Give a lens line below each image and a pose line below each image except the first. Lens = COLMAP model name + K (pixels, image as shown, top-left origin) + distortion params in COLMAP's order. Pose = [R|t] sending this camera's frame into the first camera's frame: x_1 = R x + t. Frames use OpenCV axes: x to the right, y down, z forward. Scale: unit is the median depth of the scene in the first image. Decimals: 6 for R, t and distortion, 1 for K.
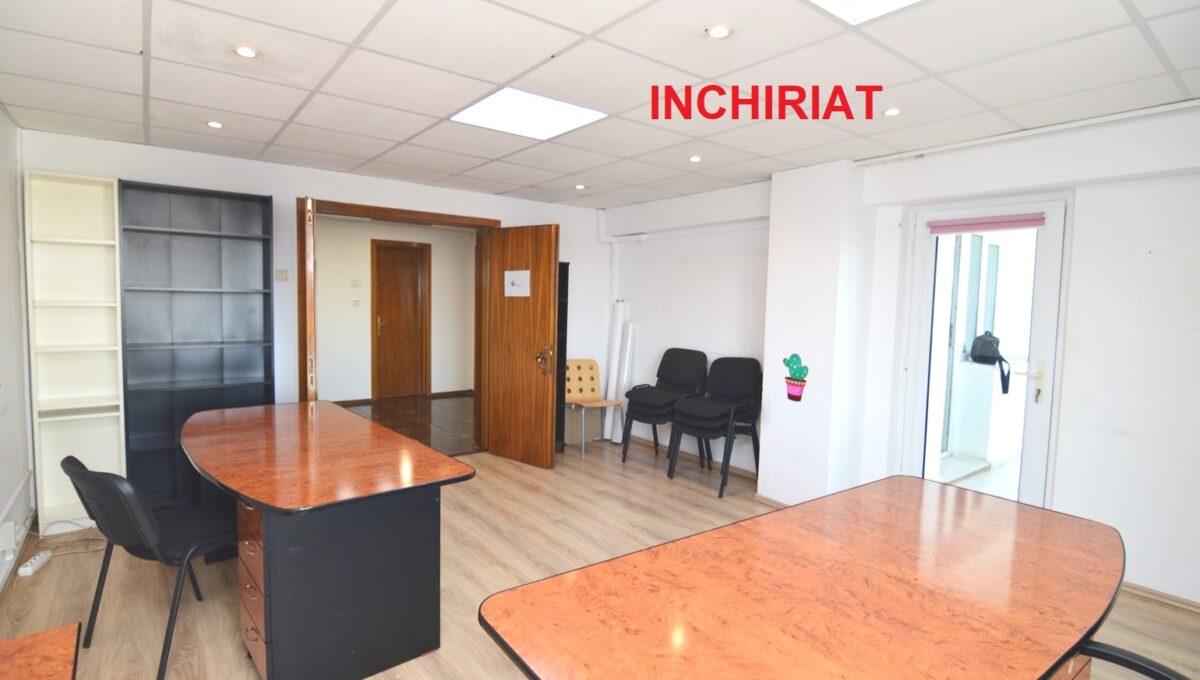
lens RADIAL K [[584.4, 0, 595.6], [0, 584.4, 341.8], [0, 0, 1]] dist [-0.008970, -0.006767]
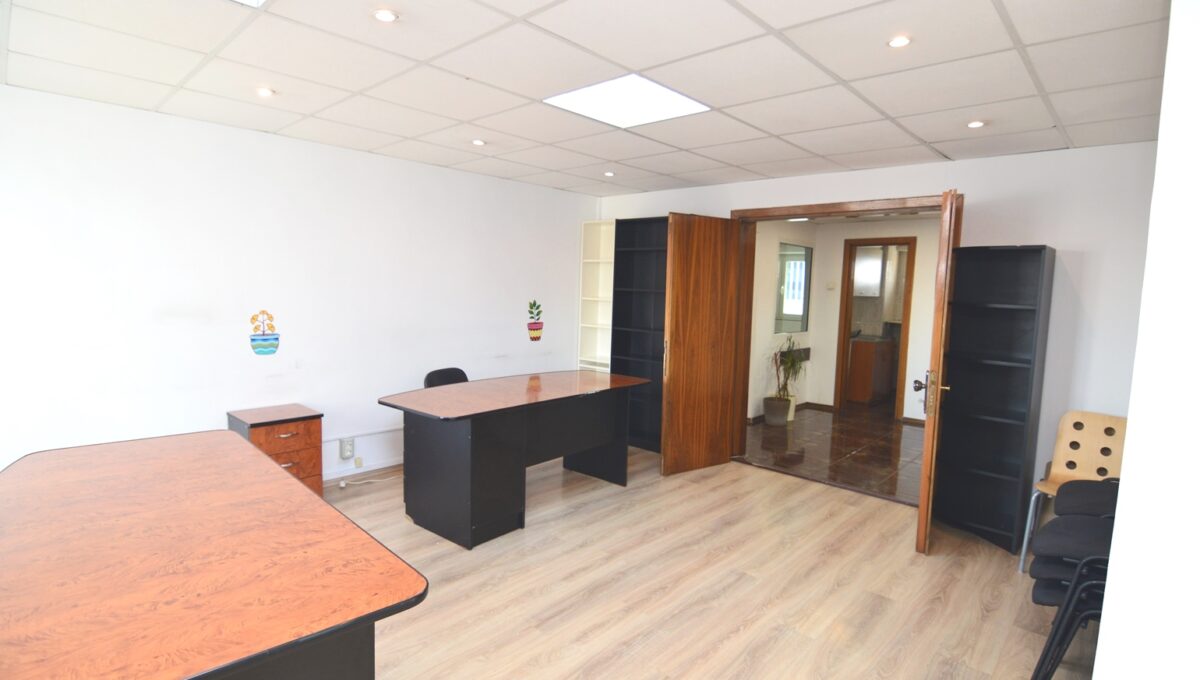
lens RADIAL K [[584.4, 0, 594.2], [0, 584.4, 341.0], [0, 0, 1]] dist [-0.008970, -0.006767]
pose [[0.148130, 0.066905, -0.986702, 0.647781], [-0.098450, 0.993751, 0.052603, -0.031122], [0.984056, 0.089349, 0.153791, 0.626557]]
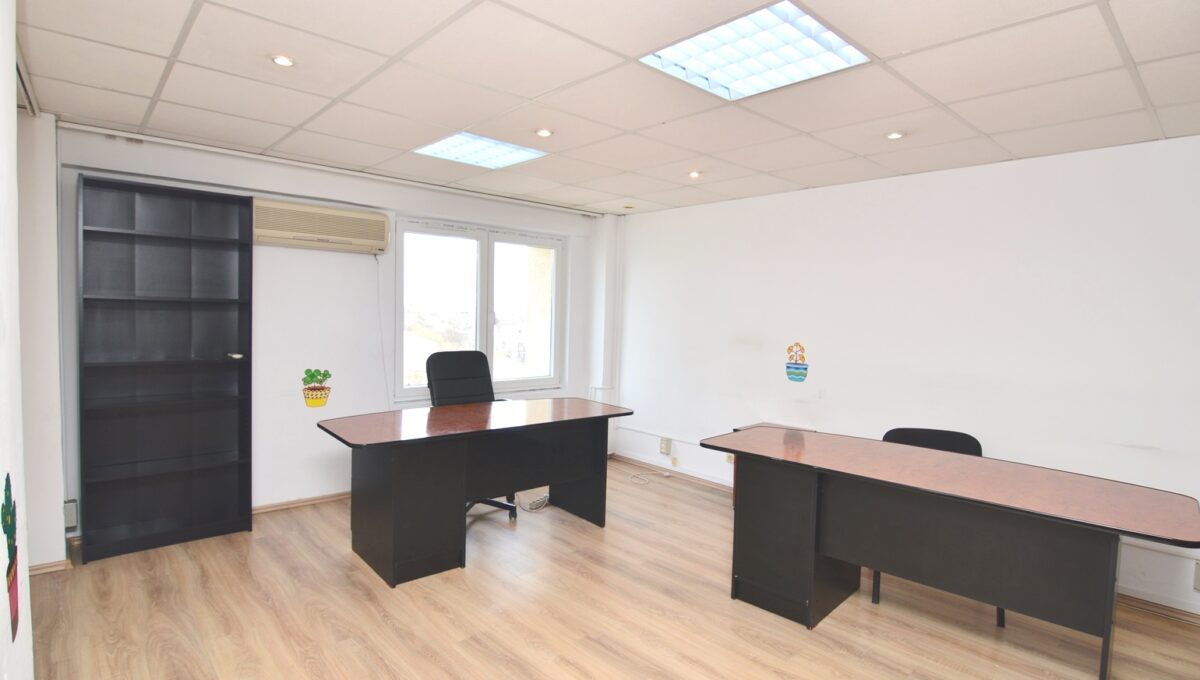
lens RADIAL K [[584.4, 0, 590.2], [0, 584.4, 340.1], [0, 0, 1]] dist [-0.008970, -0.006767]
pose [[-0.996640, -0.048702, -0.065862, 0.085981], [-0.056320, 0.991266, 0.119246, -0.091355], [0.059479, 0.122555, -0.990678, 1.301777]]
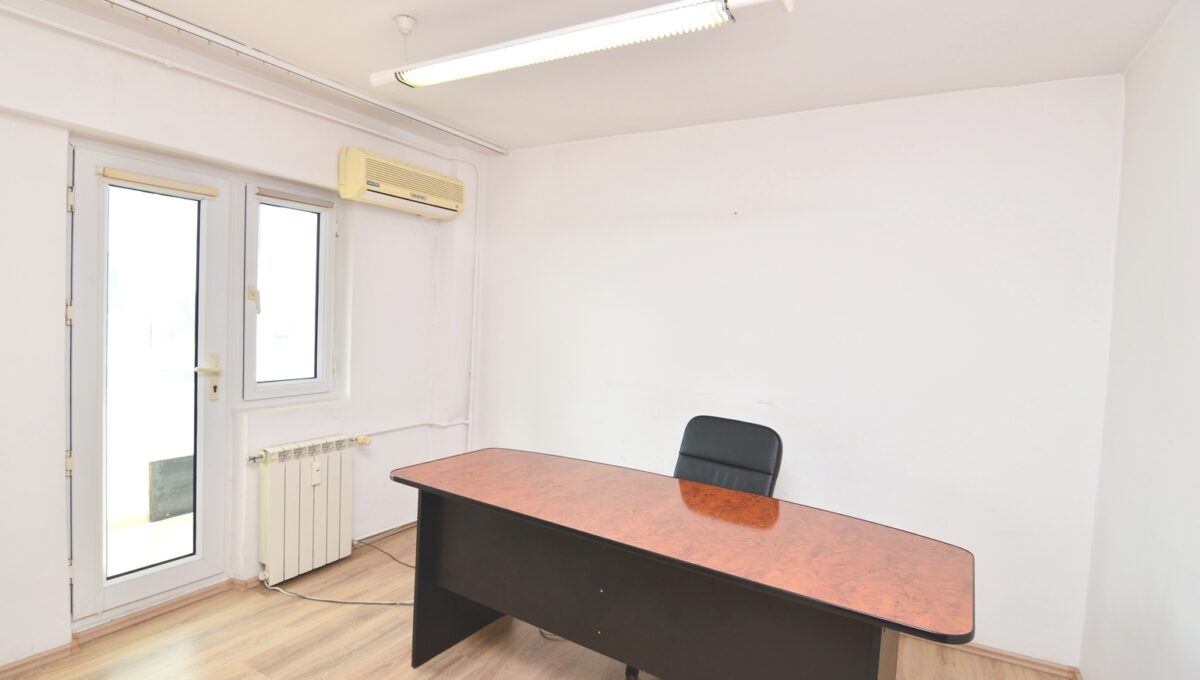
lens RADIAL K [[584.4, 0, 601.5], [0, 584.4, 341.9], [0, 0, 1]] dist [-0.008970, -0.006767]
pose [[-0.374446, -0.086034, 0.923249, -0.156647], [0.010090, 0.995249, 0.096835, -0.063654], [-0.927194, 0.045575, -0.371799, 0.688251]]
